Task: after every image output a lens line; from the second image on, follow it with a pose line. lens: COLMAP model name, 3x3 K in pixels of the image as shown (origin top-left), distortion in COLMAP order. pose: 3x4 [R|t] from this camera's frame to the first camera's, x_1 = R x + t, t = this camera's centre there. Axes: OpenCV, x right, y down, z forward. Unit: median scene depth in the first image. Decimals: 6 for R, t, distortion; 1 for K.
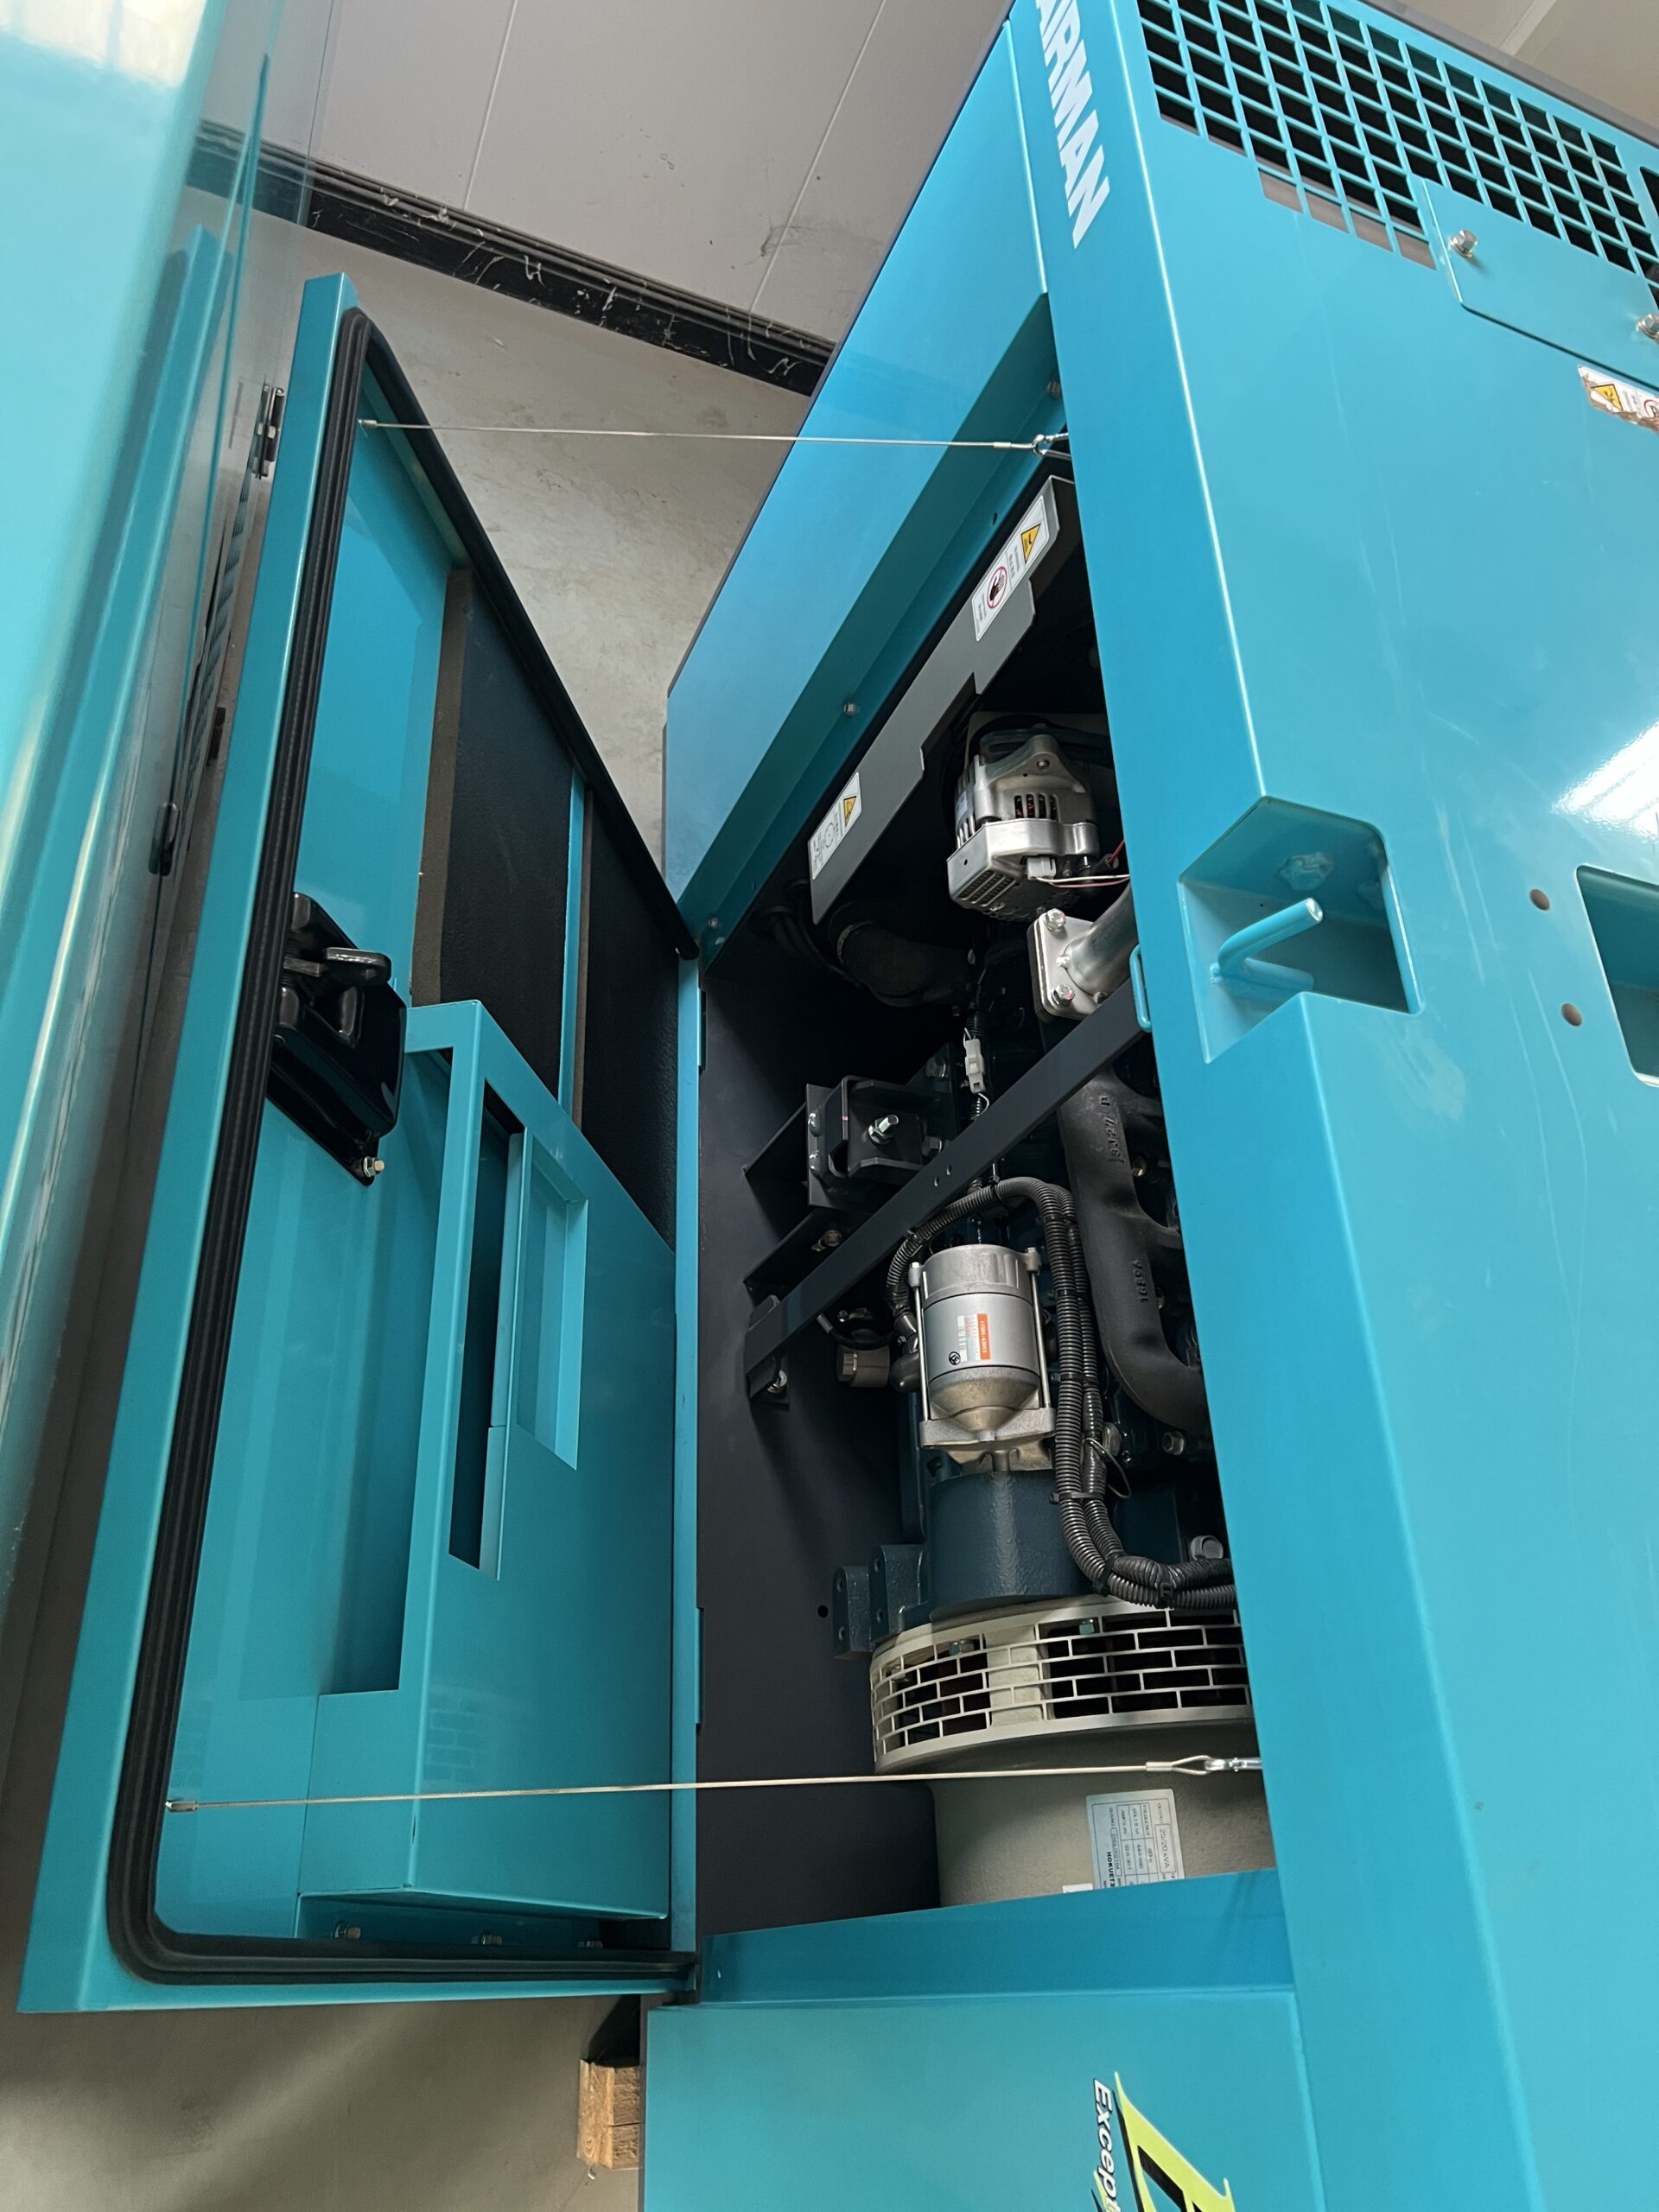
lens RADIAL K [[1661.1, 0, 829.5], [0, 1661.1, 1106.0], [0, 0, 1]] dist [0.155296, -0.171783]
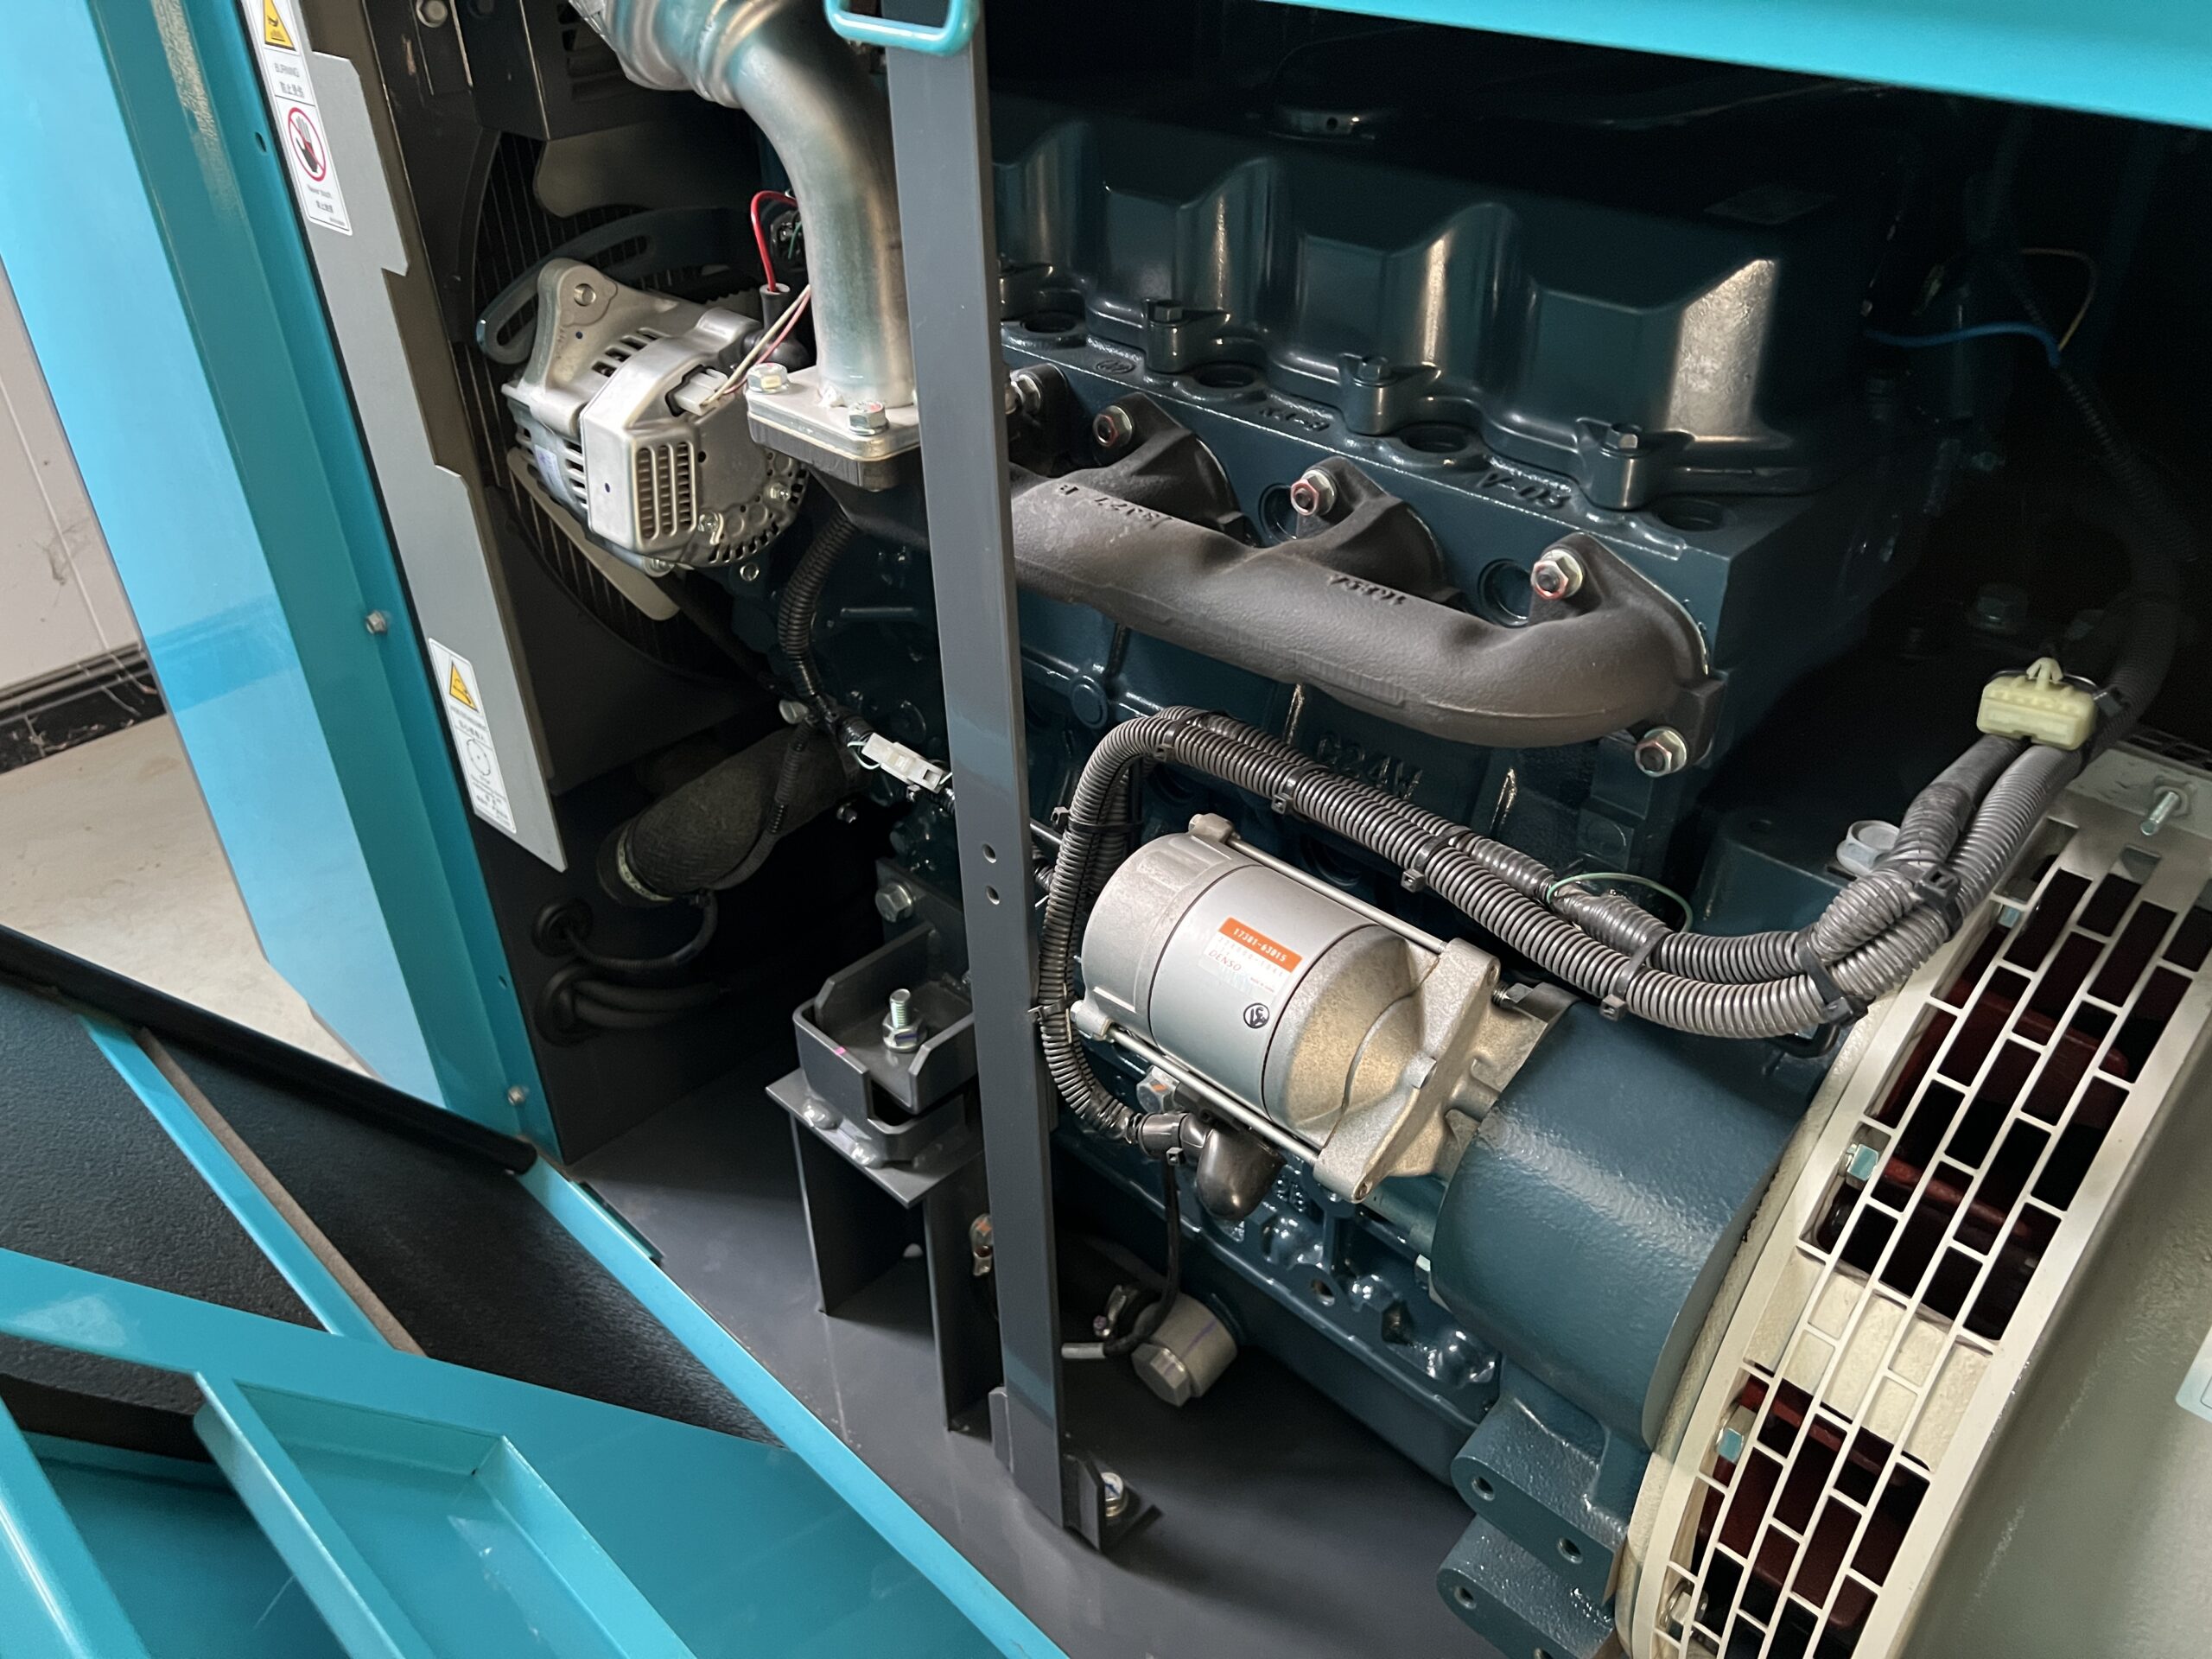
lens RADIAL K [[1686.4, 0, 1130.6], [0, 1686.4, 831.2], [0, 0, 1]] dist [0.087764, -0.089124]
pose [[0.657443, -0.694168, 0.293085, -0.053054], [0.750274, 0.639053, -0.169412, 0.162974], [-0.069696, 0.331272, 0.940957, 0.489103]]
